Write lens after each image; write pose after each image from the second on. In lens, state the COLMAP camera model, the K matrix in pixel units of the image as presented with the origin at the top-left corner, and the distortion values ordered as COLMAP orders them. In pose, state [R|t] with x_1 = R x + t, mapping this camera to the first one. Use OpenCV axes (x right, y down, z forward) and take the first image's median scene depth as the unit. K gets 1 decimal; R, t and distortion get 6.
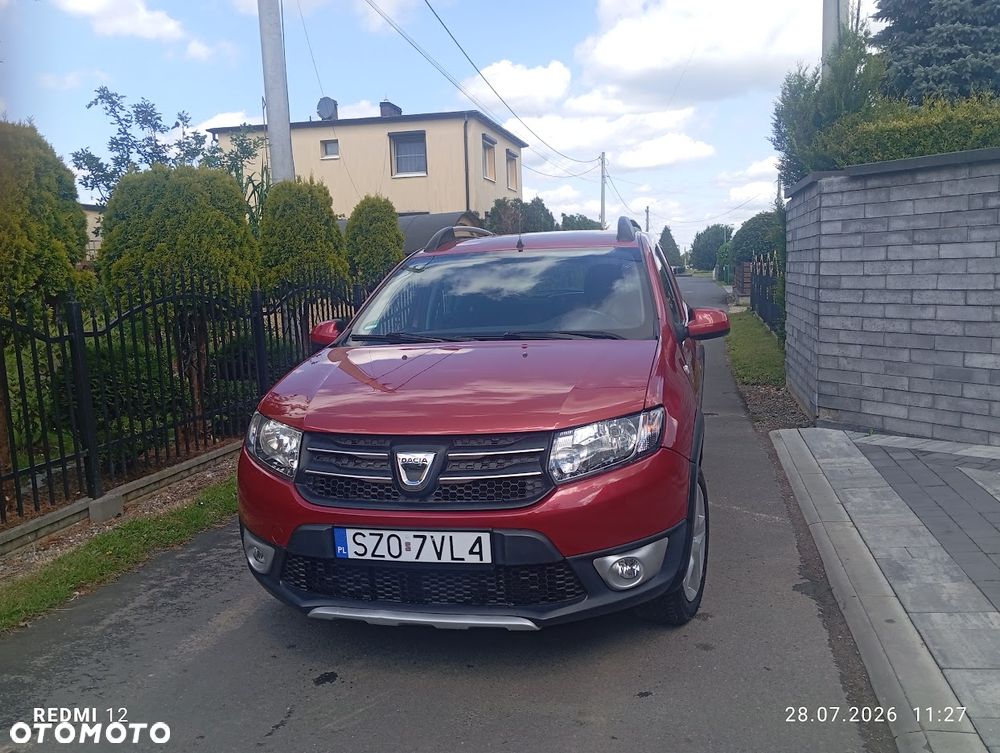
lens RADIAL K [[854.9, 0, 498.3], [0, 854.9, 407.0], [0, 0, 1]] dist [0.043636, -0.060452]
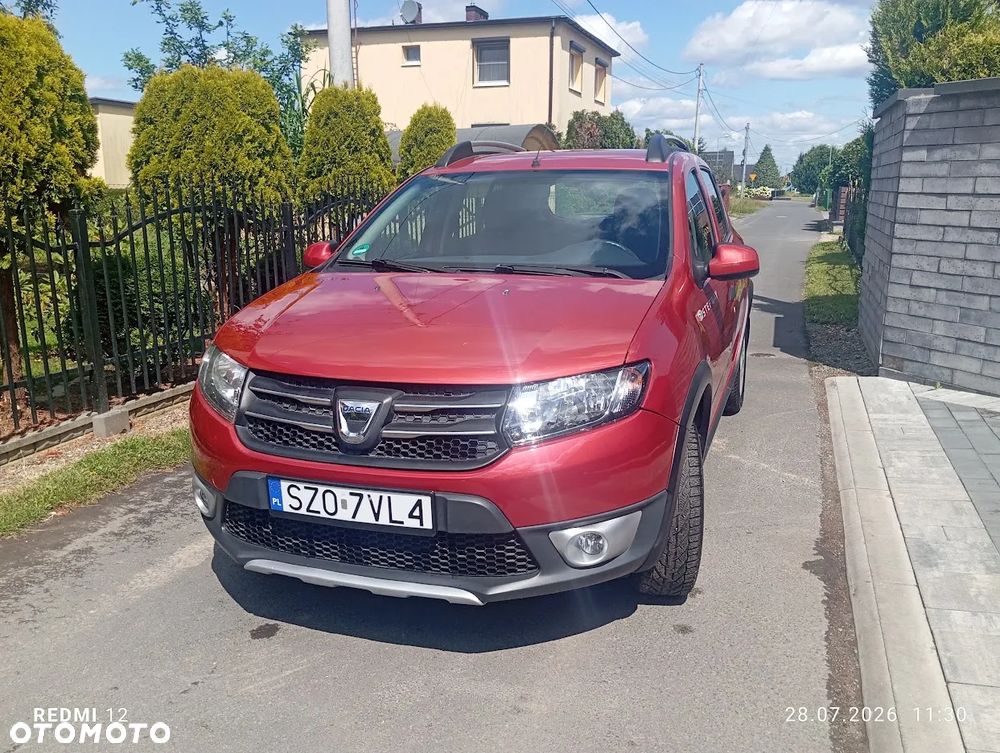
lens RADIAL K [[854.9, 0, 499.1], [0, 854.9, 407.2], [0, 0, 1]] dist [0.043636, -0.060452]
pose [[0.994401, 0.055811, -0.089730, 0.078994], [-0.047097, 0.994222, 0.096457, -0.019973], [0.094595, -0.091691, 0.991284, 0.076990]]
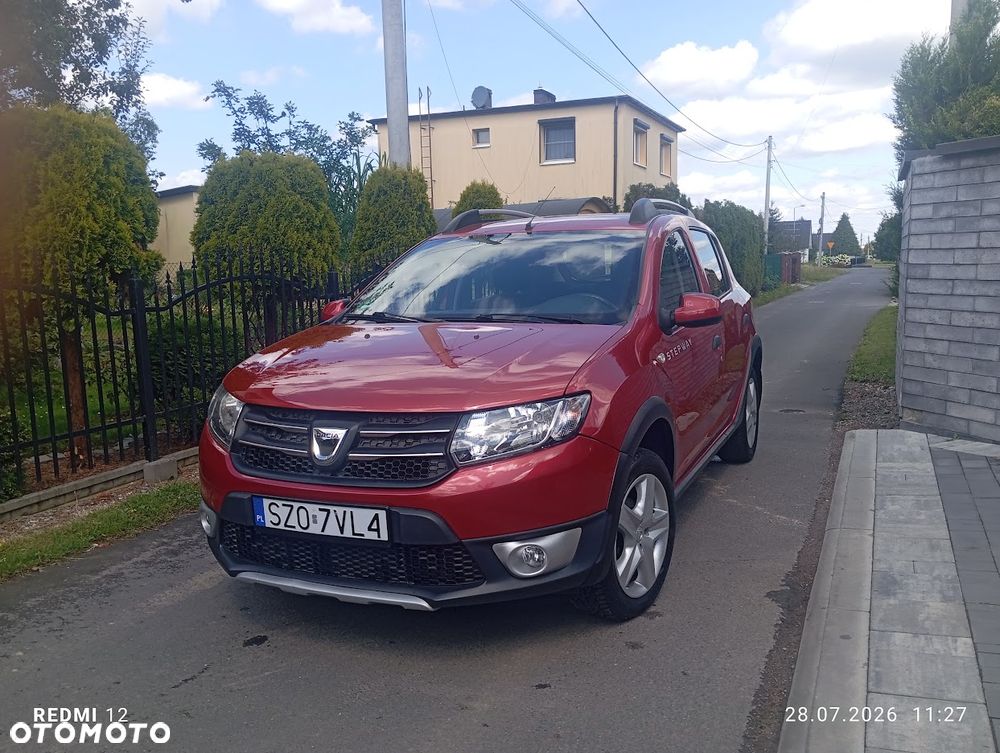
lens RADIAL K [[854.9, 0, 500.0], [0, 854.9, 406.6], [0, 0, 1]] dist [0.043636, -0.060452]
pose [[0.982132, 0.042747, -0.183275, 0.175357], [-0.040322, 0.999043, 0.016940, 0.001435], [0.183824, -0.009247, 0.982916, 0.020903]]
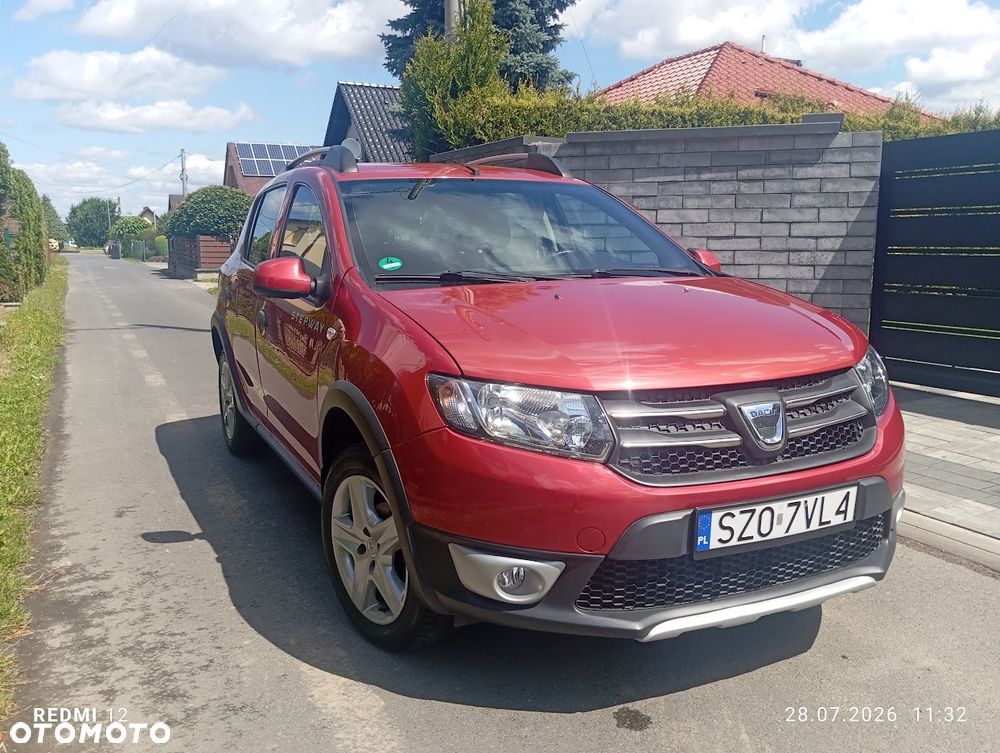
lens RADIAL K [[854.9, 0, 487.8], [0, 854.9, 405.2], [0, 0, 1]] dist [0.043636, -0.060452]
pose [[0.780897, -0.085808, 0.618738, -0.483660], [0.073378, 0.996263, 0.045556, -0.000509], [-0.620335, 0.009827, 0.784276, 0.319334]]
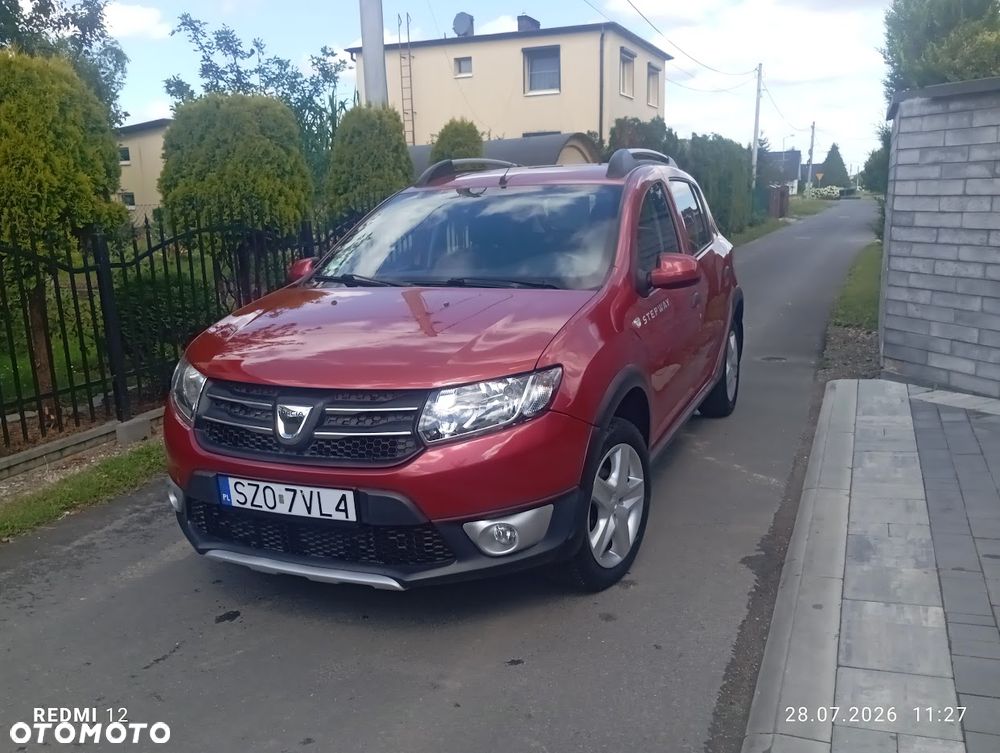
lens RADIAL K [[854.9, 0, 501.5], [0, 854.9, 409.5], [0, 0, 1]] dist [0.043636, -0.060452]
pose [[0.985471, 0.047296, -0.163125, 0.183078], [-0.032134, 0.995019, 0.094366, -0.026248], [0.166776, -0.087753, 0.982082, 0.039935]]
